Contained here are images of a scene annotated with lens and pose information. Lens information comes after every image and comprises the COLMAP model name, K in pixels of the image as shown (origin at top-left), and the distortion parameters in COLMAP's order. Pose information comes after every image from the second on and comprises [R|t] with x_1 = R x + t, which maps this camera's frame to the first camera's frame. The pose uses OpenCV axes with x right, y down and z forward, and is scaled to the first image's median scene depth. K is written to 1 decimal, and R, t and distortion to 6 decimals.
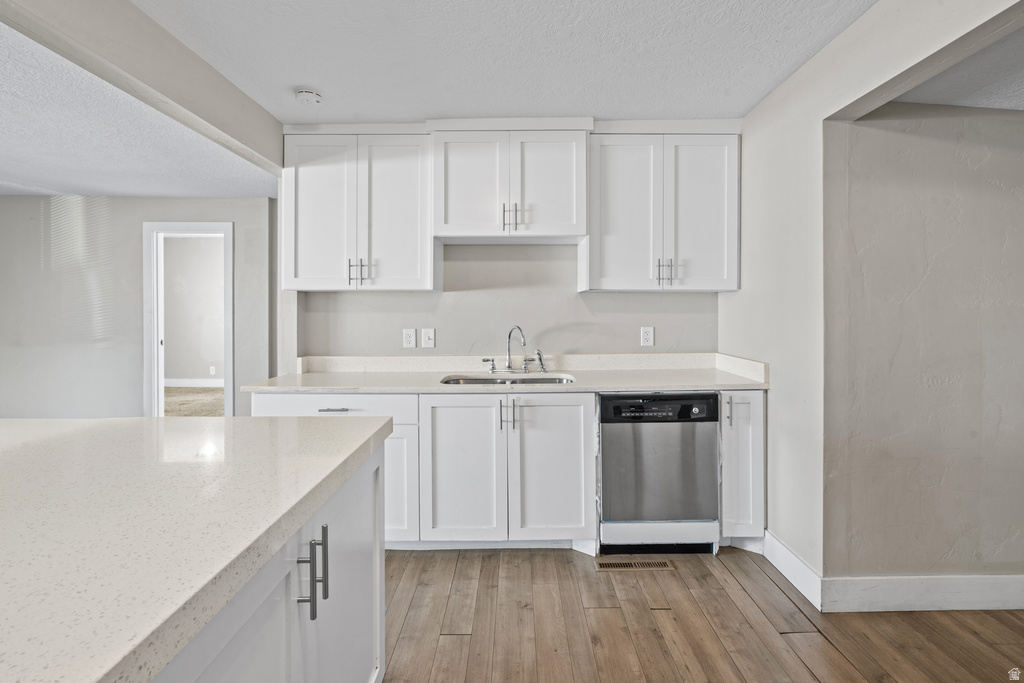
lens RADIAL K [[477.2, 0, 513.3], [0, 477.2, 309.8], [0, 0, 1]] dist [-0.005913, 0.000037]
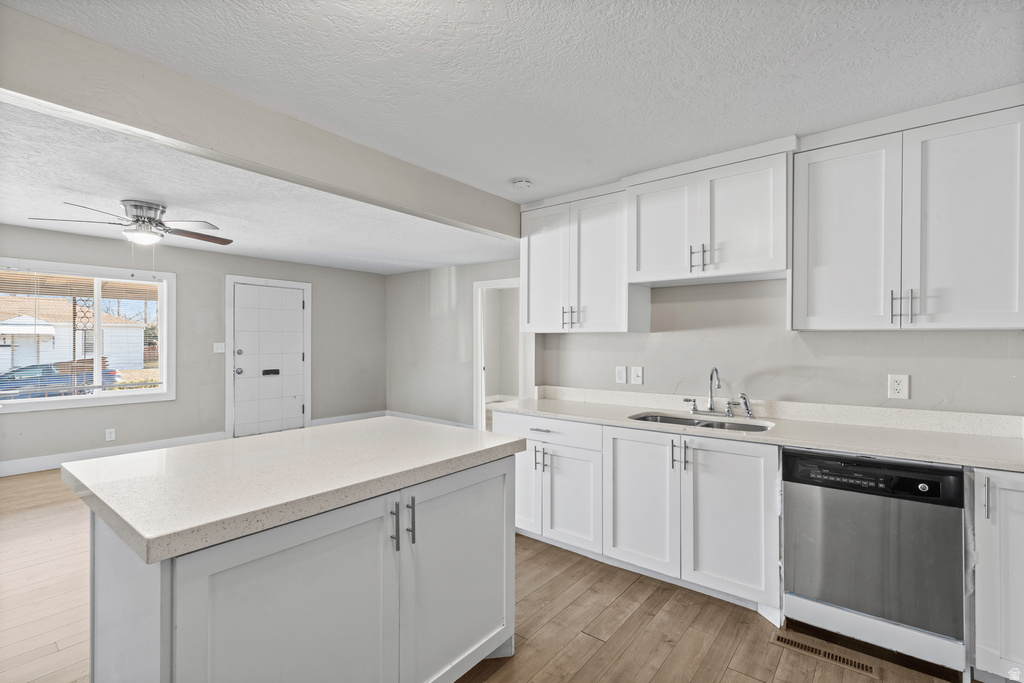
lens RADIAL K [[464.8, 0, 515.2], [0, 464.8, 341.3], [0, 0, 1]] dist [-0.002044, 0.000459]
pose [[0.784609, 0.002716, -0.619985, 0.295312], [-0.002410, 0.999996, 0.001331, -0.021491], [0.619987, 0.000450, 0.784612, 0.003041]]
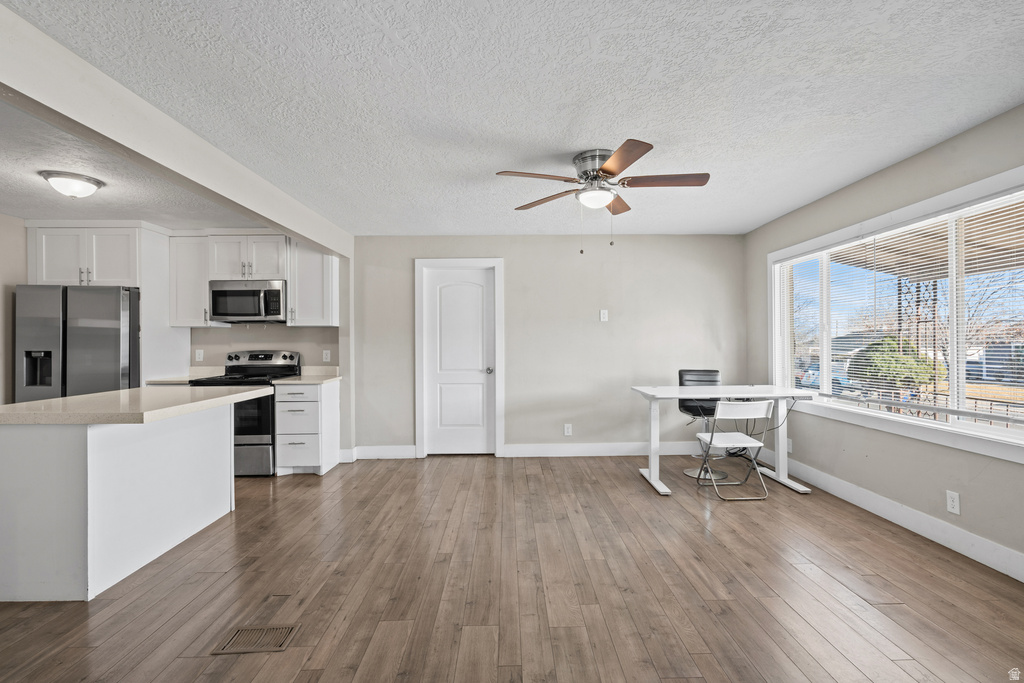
lens RADIAL K [[478.0, 0, 512.9], [0, 478.0, 343.6], [0, 0, 1]] dist [-0.002738, 0.000674]
pose [[-0.999829, 0.004228, -0.017978, -1.151251], [0.004273, 0.999988, -0.002493, 0.014421], [0.017967, -0.002569, -0.999835, 1.455061]]
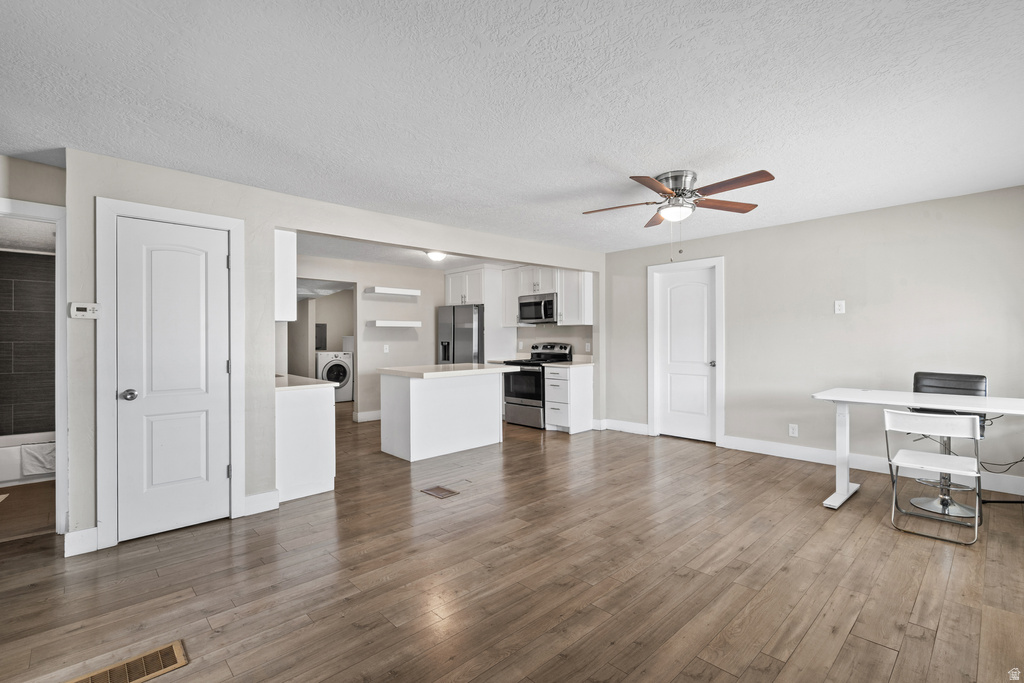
lens RADIAL K [[464.8, 0, 515.2], [0, 464.8, 341.3], [0, 0, 1]] dist [-0.002044, 0.000459]
pose [[-0.694805, -0.003824, 0.719188, -1.930298], [0.001145, 0.999979, 0.006424, 0.007590], [-0.719198, 0.005287, -0.694786, 1.509705]]
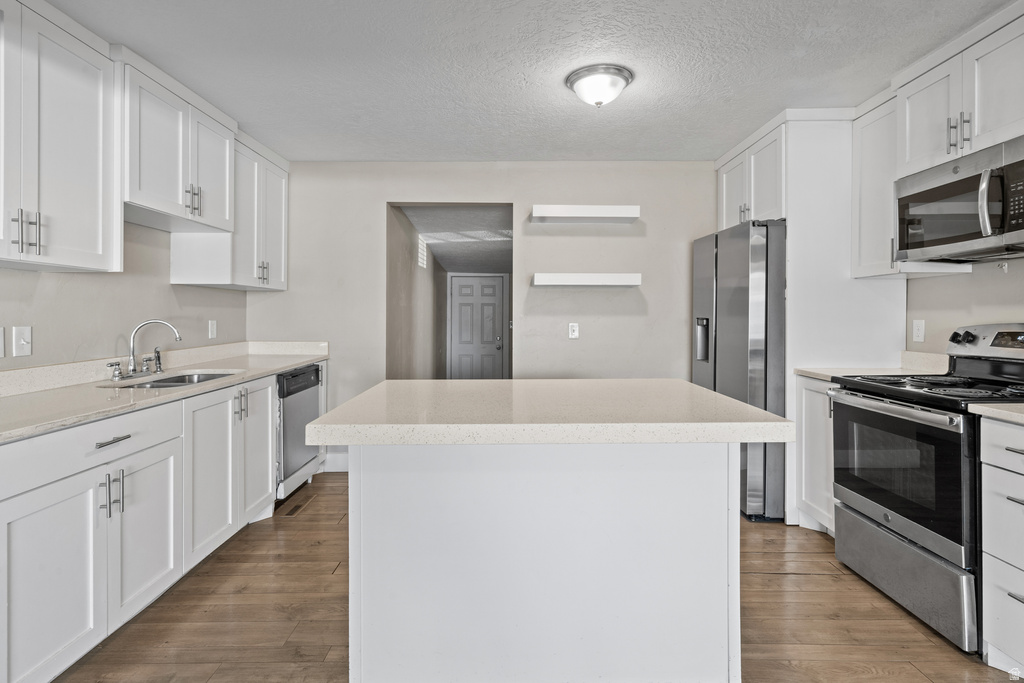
lens RADIAL K [[531.8, 0, 513.1], [0, 531.8, 316.2], [0, 0, 1]] dist [0.000116, -0.000754]
pose [[-0.010343, -0.003133, 0.999942, -1.033512], [-0.005849, 0.999978, 0.003073, 0.022132], [-0.999929, -0.005817, -0.010361, 0.394246]]
